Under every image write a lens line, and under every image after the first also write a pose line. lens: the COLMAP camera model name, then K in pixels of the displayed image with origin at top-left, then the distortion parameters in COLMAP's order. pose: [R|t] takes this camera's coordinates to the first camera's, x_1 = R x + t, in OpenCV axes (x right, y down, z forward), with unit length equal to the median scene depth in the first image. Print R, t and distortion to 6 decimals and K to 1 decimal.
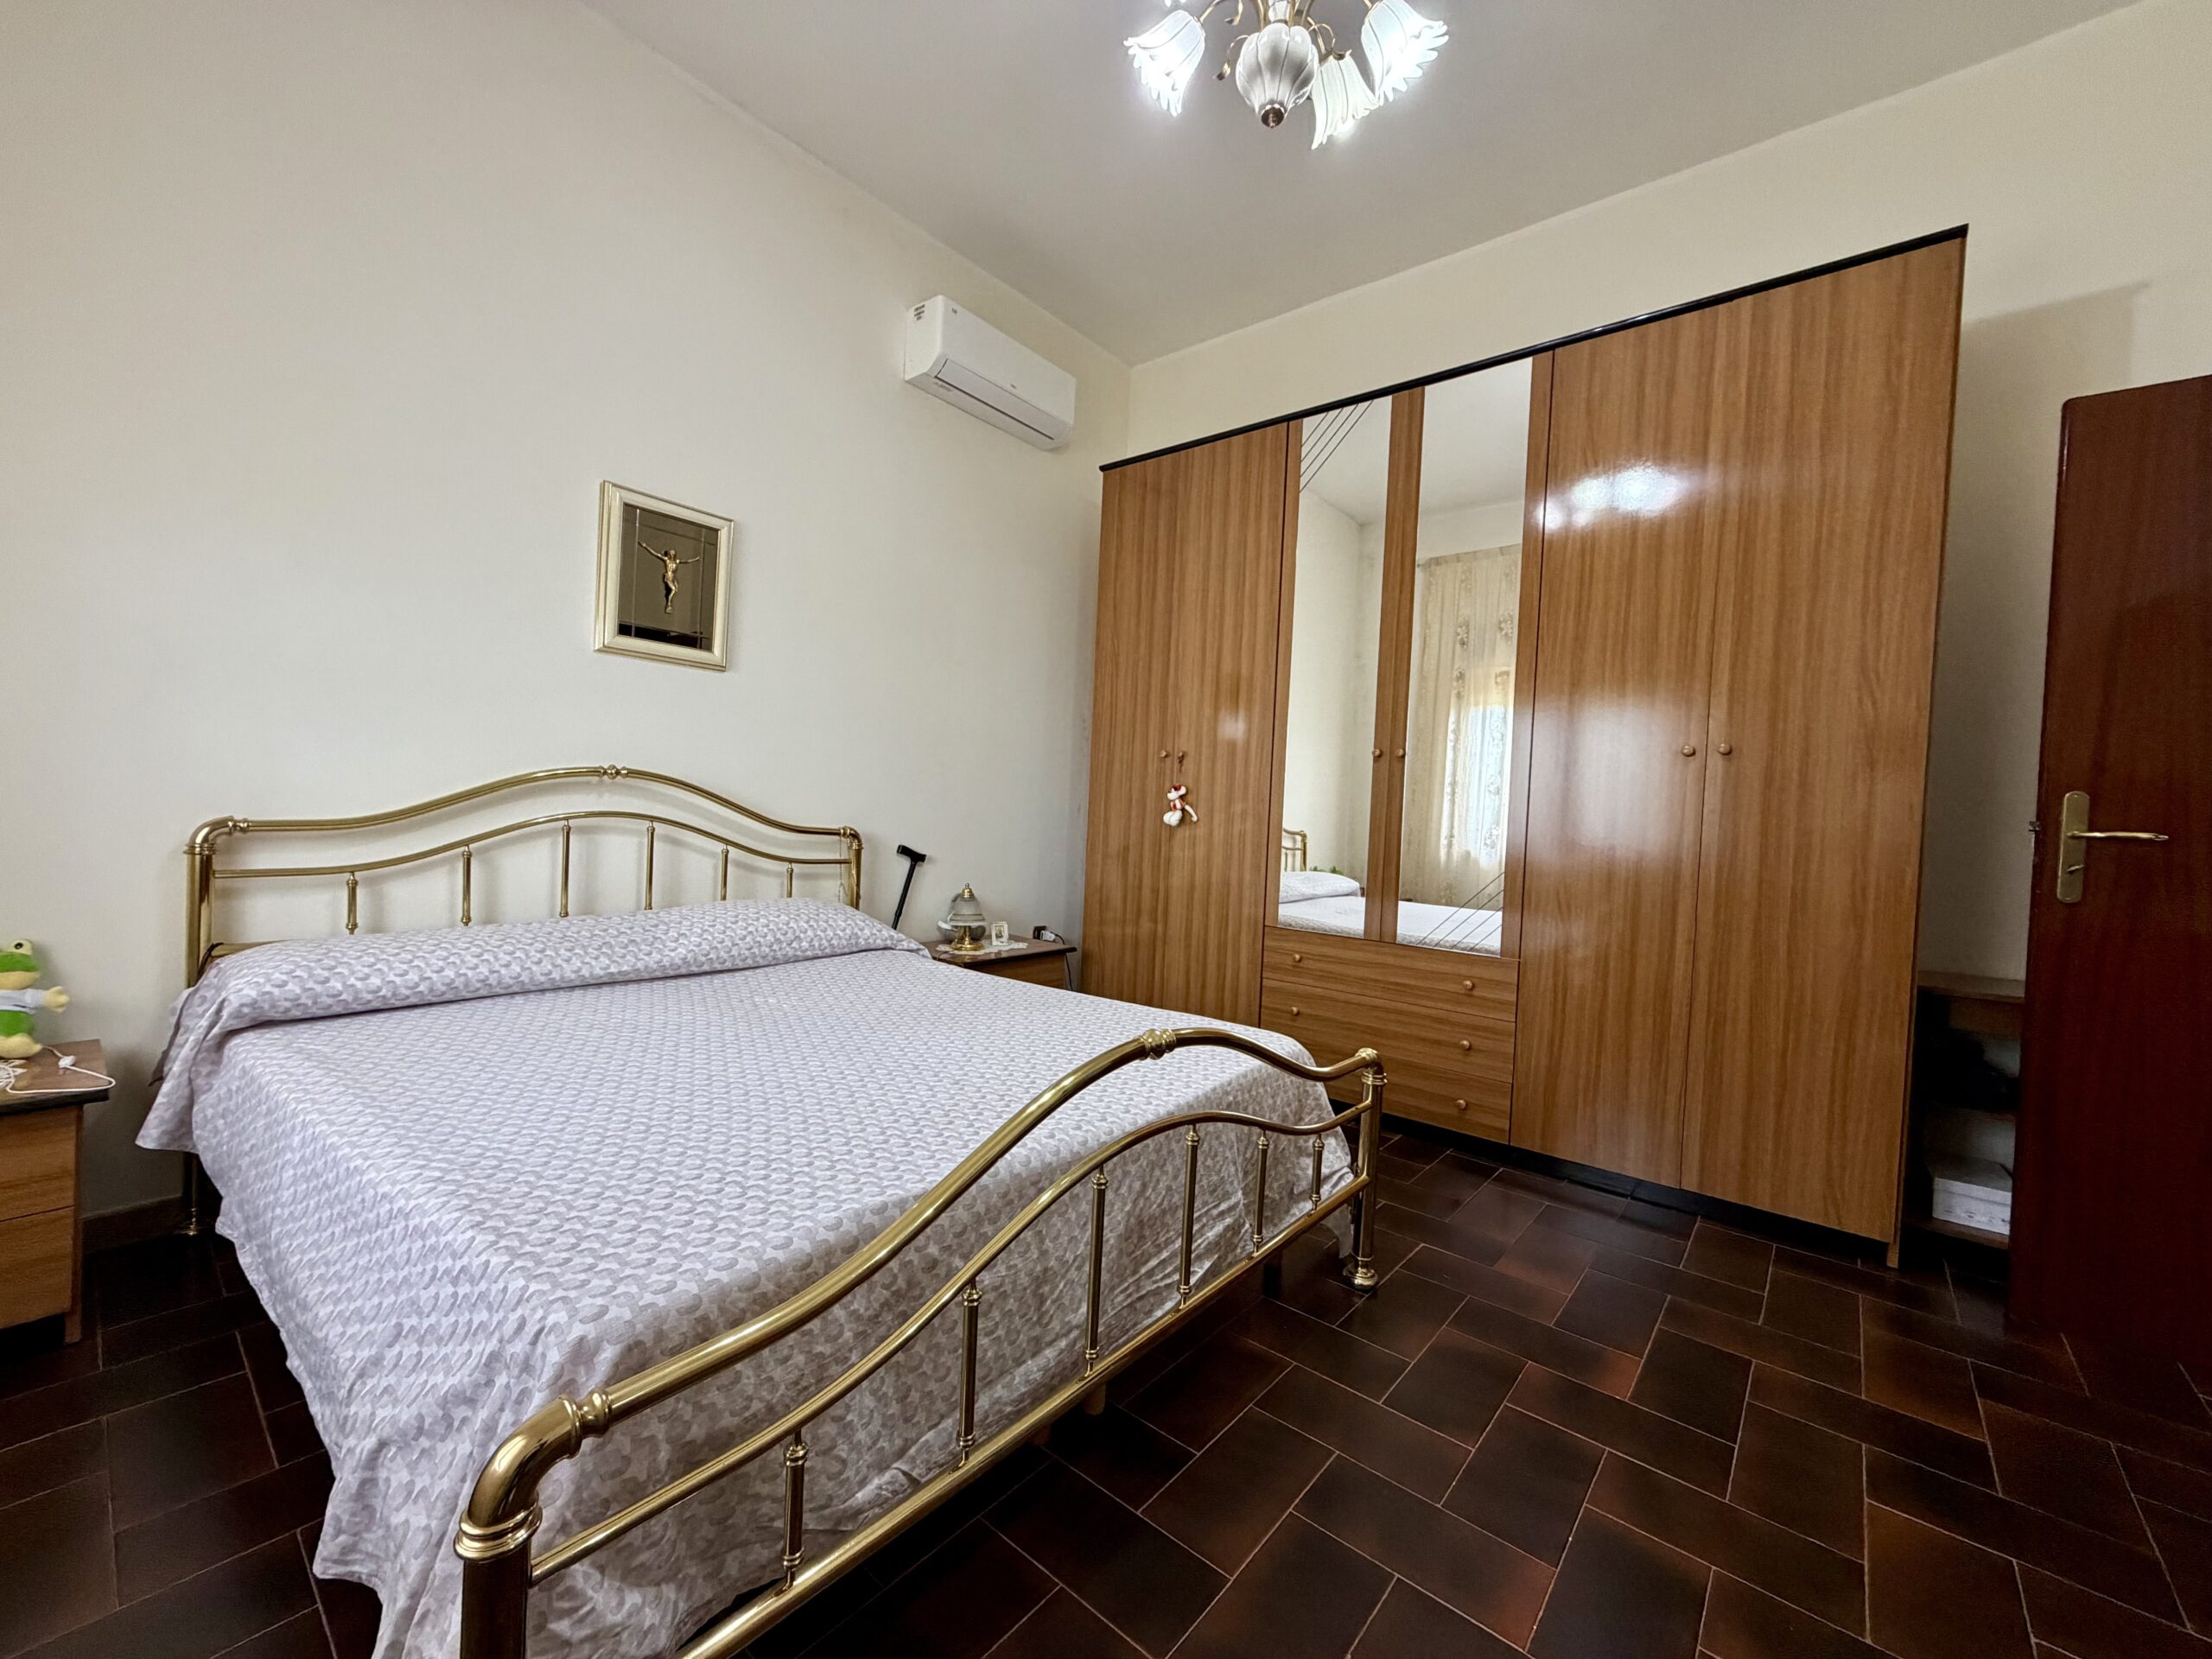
lens RADIAL K [[874.4, 0, 1101.8], [0, 874.4, 829.2], [0, 0, 1]] dist [-0.001544, -0.001223]
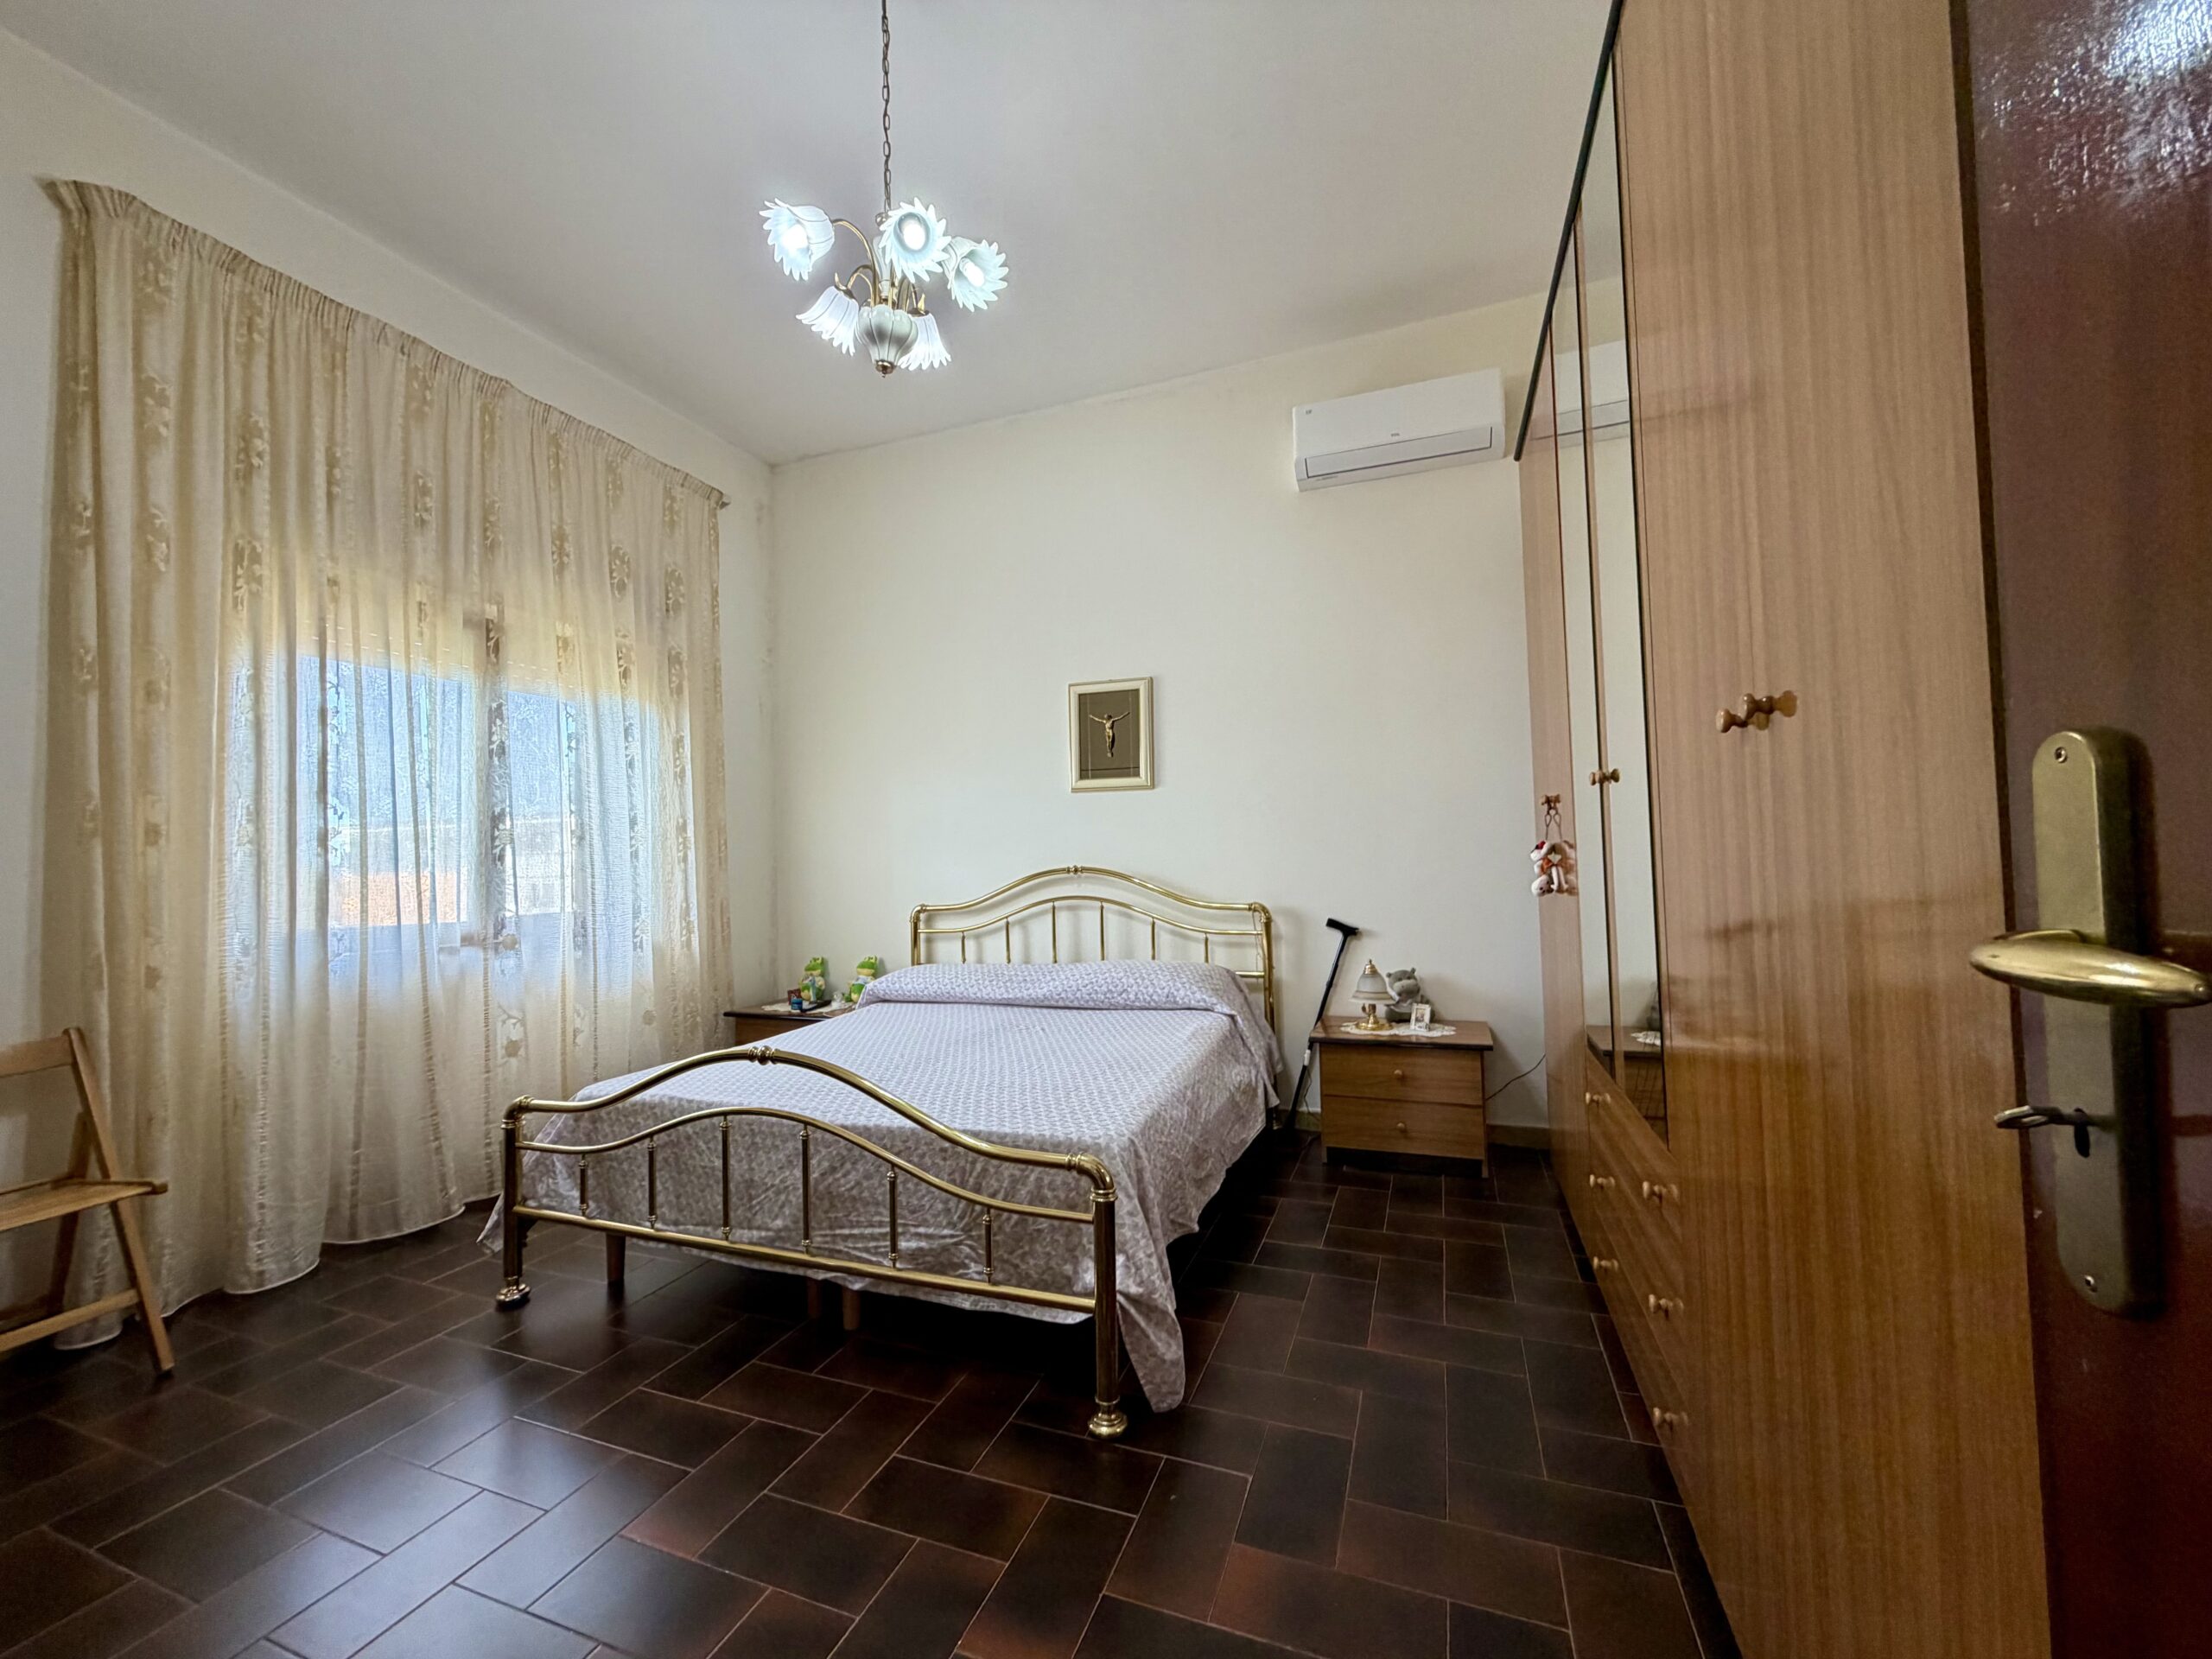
lens RADIAL K [[874.4, 0, 1103.0], [0, 874.4, 838.2], [0, 0, 1]] dist [-0.001544, -0.001223]
pose [[0.331499, -0.075593, -0.940422, 0.948158], [0.018345, 0.997113, -0.073684, -0.007274], [0.943277, 0.007174, 0.331929, 0.569709]]
